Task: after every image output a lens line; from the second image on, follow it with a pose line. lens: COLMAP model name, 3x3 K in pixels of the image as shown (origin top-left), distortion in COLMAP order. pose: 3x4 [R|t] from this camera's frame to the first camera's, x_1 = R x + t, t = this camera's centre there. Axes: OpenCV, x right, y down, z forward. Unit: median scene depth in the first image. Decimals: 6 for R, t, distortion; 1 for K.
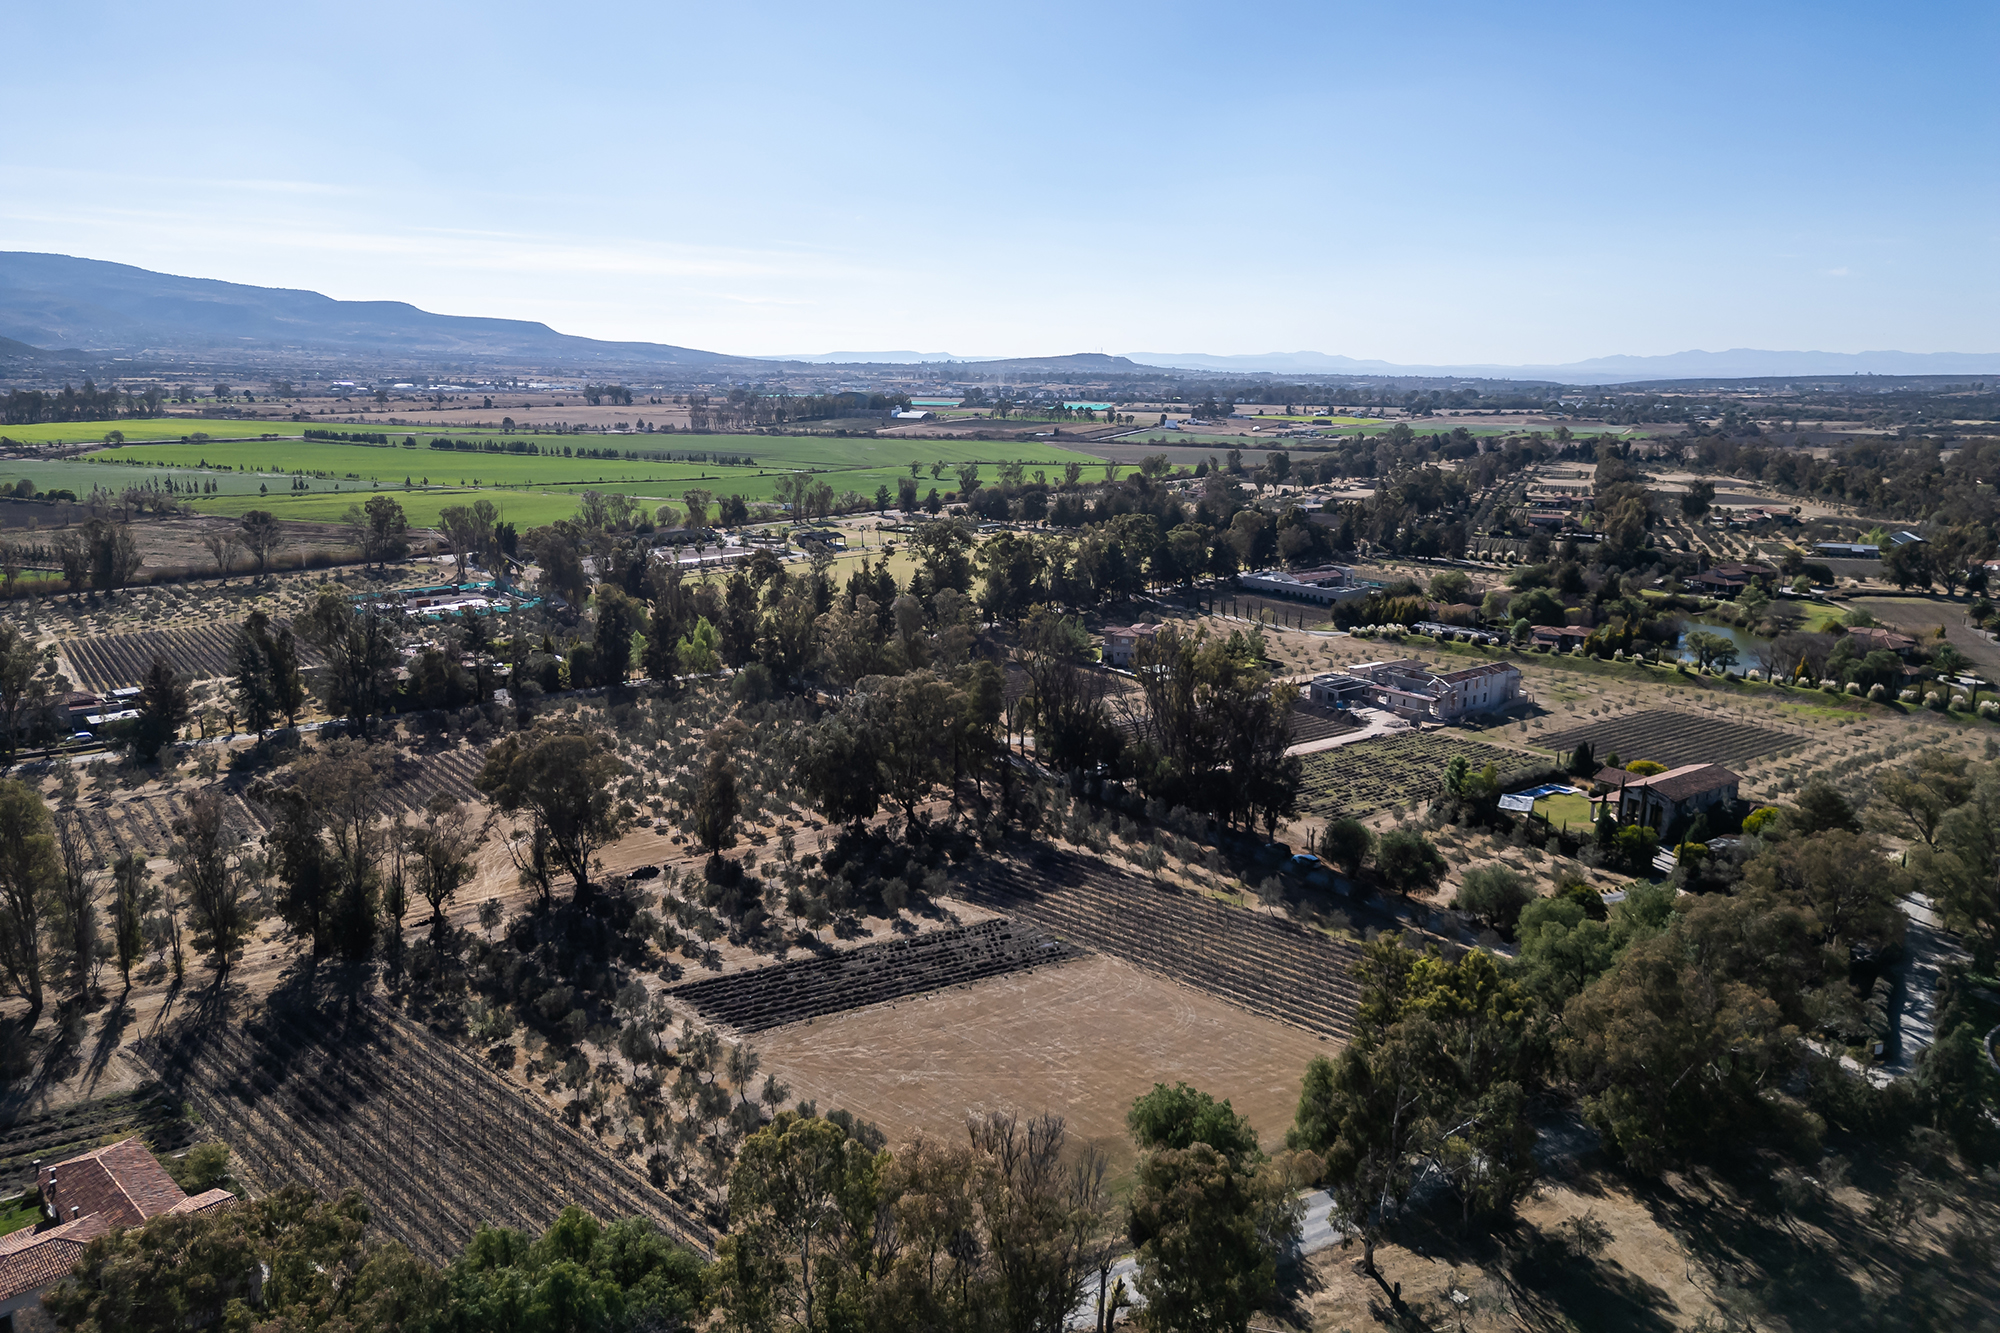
lens RADIAL K [[1422.7, 0, 997.9], [0, 1422.7, 662.0], [0, 0, 1]] dist [0.035910, 0.004241]
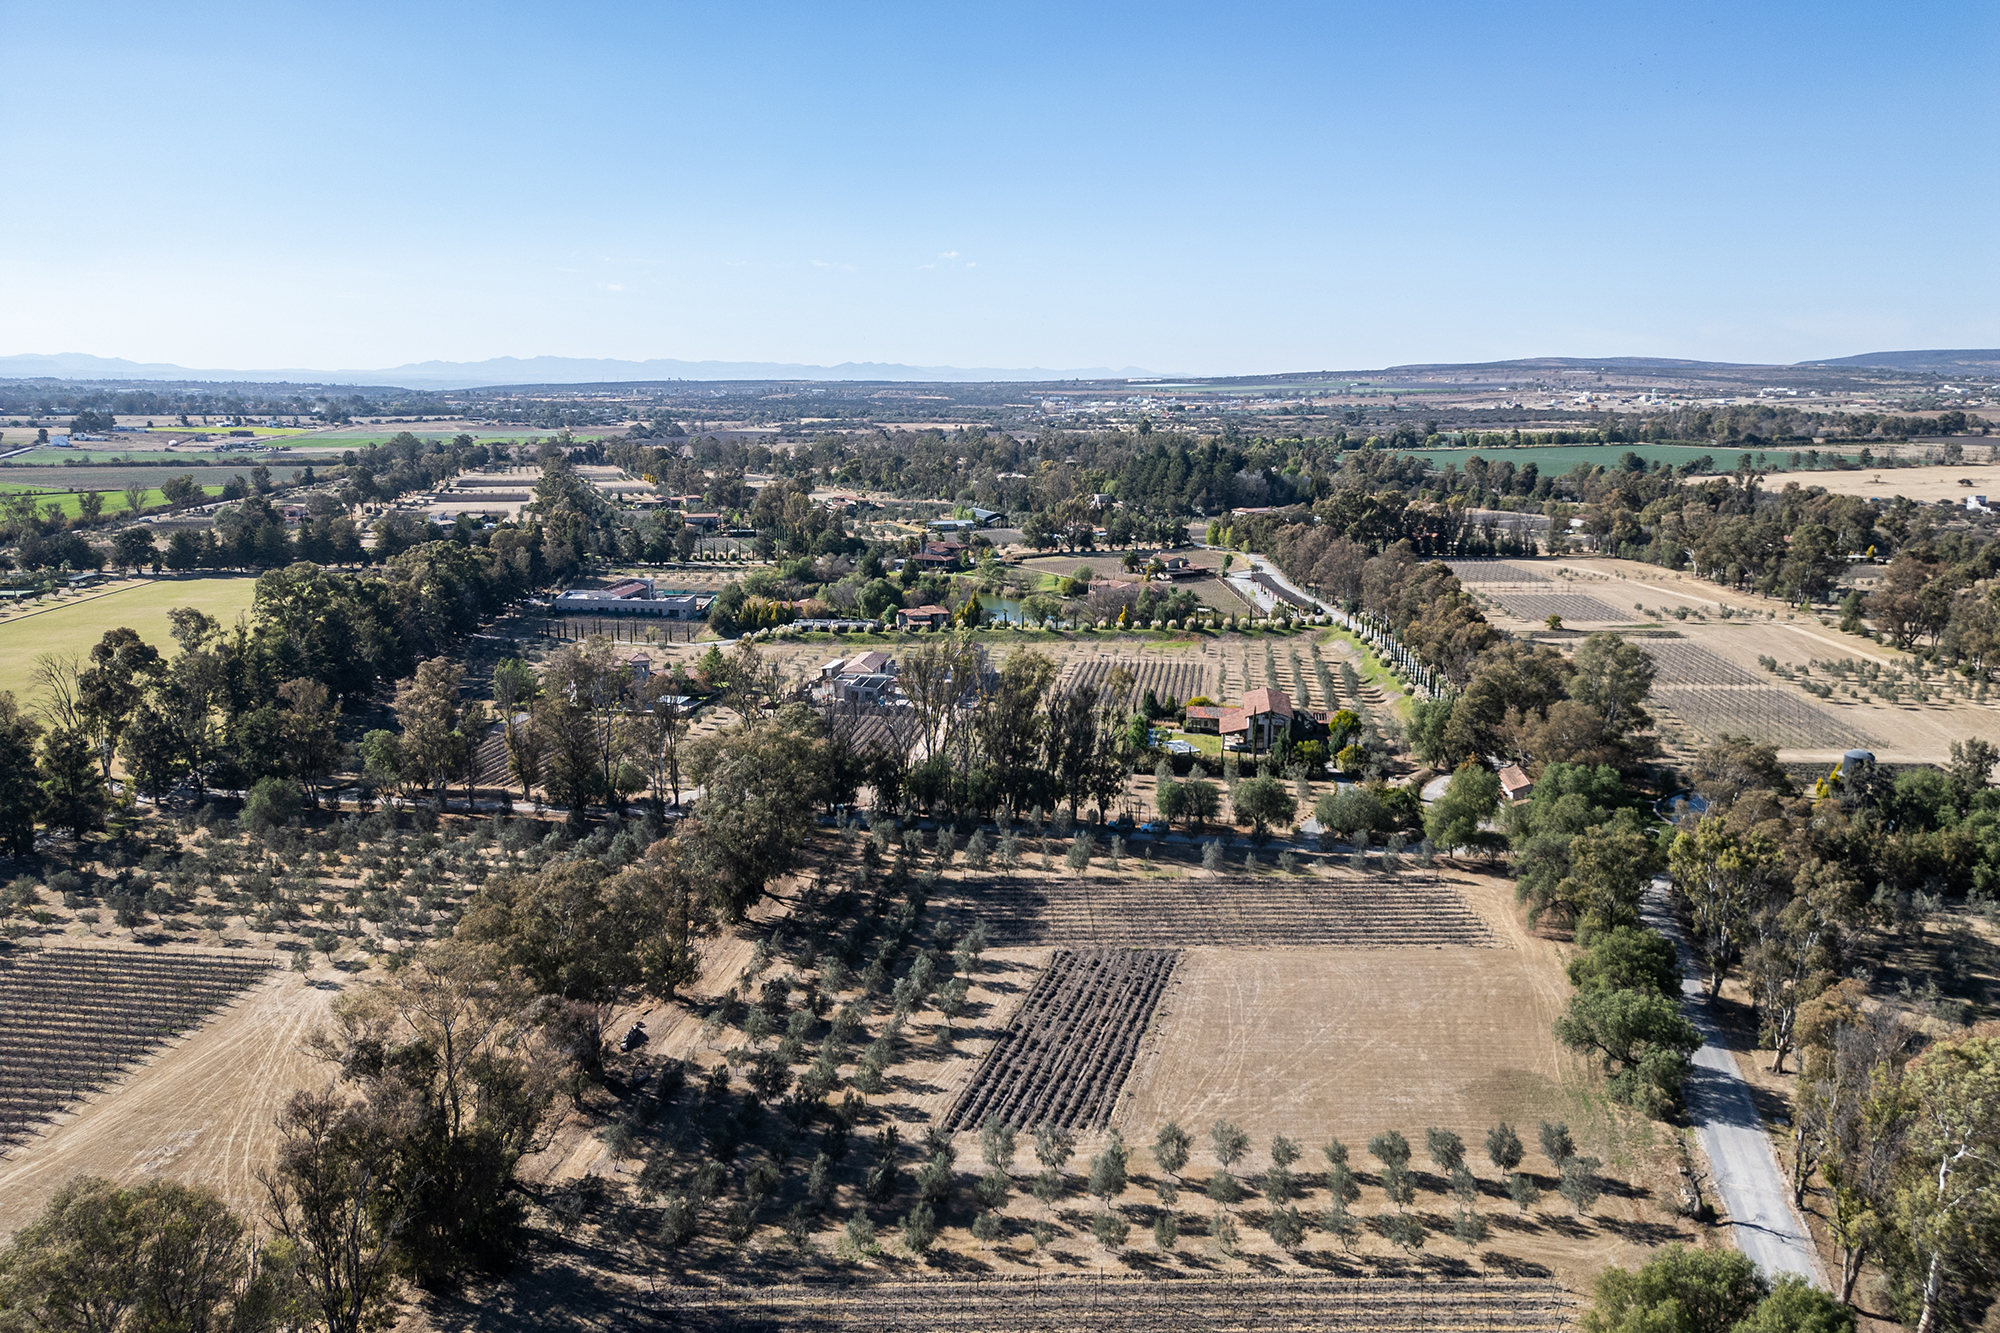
lens RADIAL K [[1422.7, 0, 1006.5], [0, 1422.7, 669.8], [0, 0, 1]] dist [0.035910, 0.004241]
pose [[0.706577, -0.147838, 0.692021, -0.307672], [0.146936, 0.987270, 0.060886, -0.032278], [-0.692213, 0.058662, 0.719305, 0.152943]]
